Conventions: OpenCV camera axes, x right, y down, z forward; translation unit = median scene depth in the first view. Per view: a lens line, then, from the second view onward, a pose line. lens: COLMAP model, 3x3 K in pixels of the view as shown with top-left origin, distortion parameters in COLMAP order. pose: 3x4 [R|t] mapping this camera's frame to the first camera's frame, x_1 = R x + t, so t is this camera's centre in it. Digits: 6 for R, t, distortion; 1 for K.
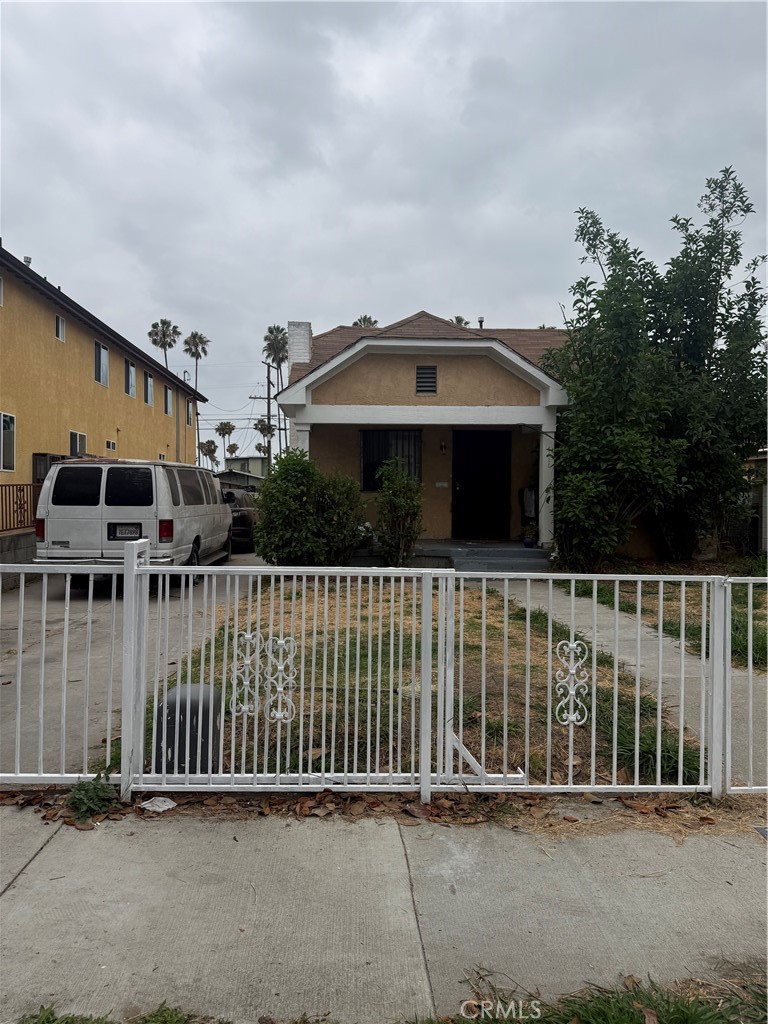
lens RADIAL K [[728.7, 0, 379.2], [0, 728.7, 512.4], [0, 0, 1]] dist [0.130836, -0.200688]
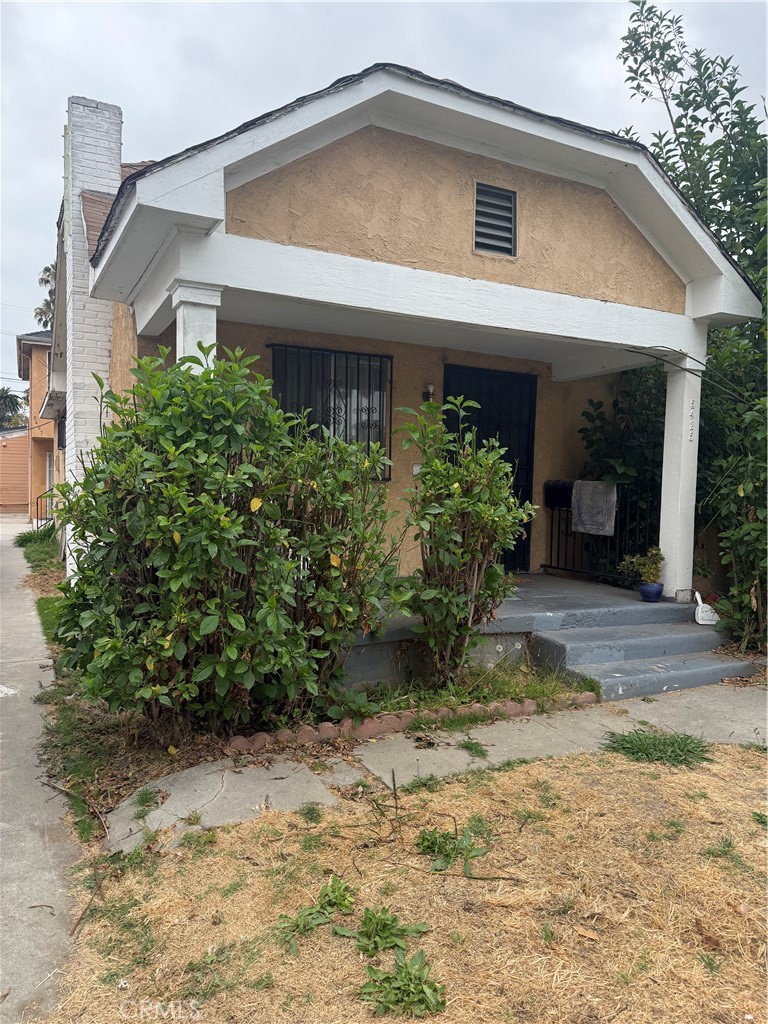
lens RADIAL K [[709.6, 0, 384.0], [0, 709.6, 512.0], [0, 0, 1]] dist [0.108002, -0.143660]
pose [[0.909252, 0.001496, 0.416244, -0.180508], [-0.010541, 0.999756, 0.019435, -0.021728], [-0.416113, -0.022059, 0.909045, 0.694984]]
